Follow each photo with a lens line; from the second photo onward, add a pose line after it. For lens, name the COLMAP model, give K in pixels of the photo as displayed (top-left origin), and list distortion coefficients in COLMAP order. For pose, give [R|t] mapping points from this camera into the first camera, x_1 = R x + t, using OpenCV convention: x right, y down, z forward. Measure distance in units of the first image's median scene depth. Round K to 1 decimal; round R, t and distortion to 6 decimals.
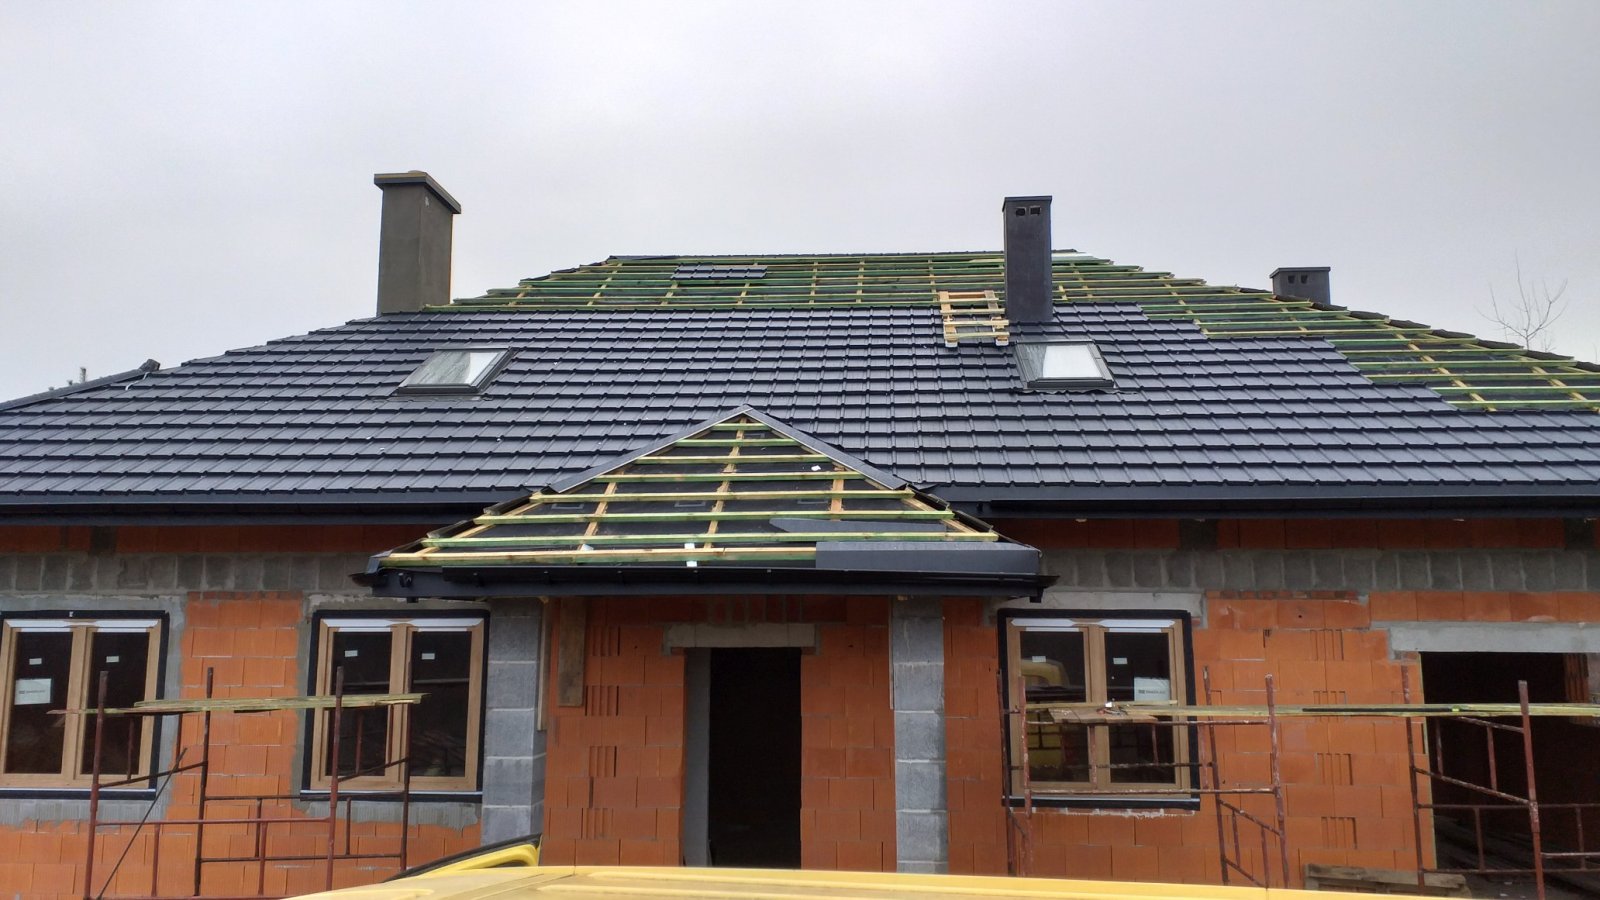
lens RADIAL K [[1282.4, 0, 800.0], [0, 1282.4, 450.0], [0, 0, 1]] dist [0.136894, -0.273291]
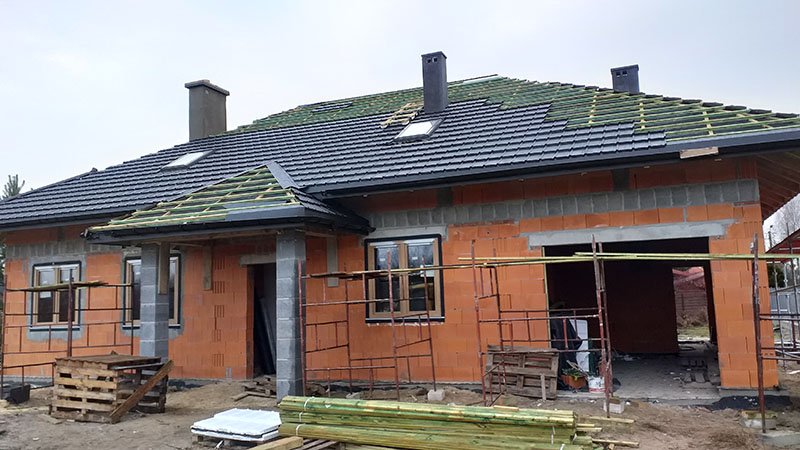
lens RADIAL K [[641.2, 0, 400.0], [0, 641.2, 225.0], [0, 0, 1]] dist [0.136894, -0.273291]
pose [[0.951789, -0.069082, -0.298874, 0.559645], [0.078869, 0.996668, 0.020793, 0.079875], [0.296442, -0.043363, 0.954066, -0.067348]]
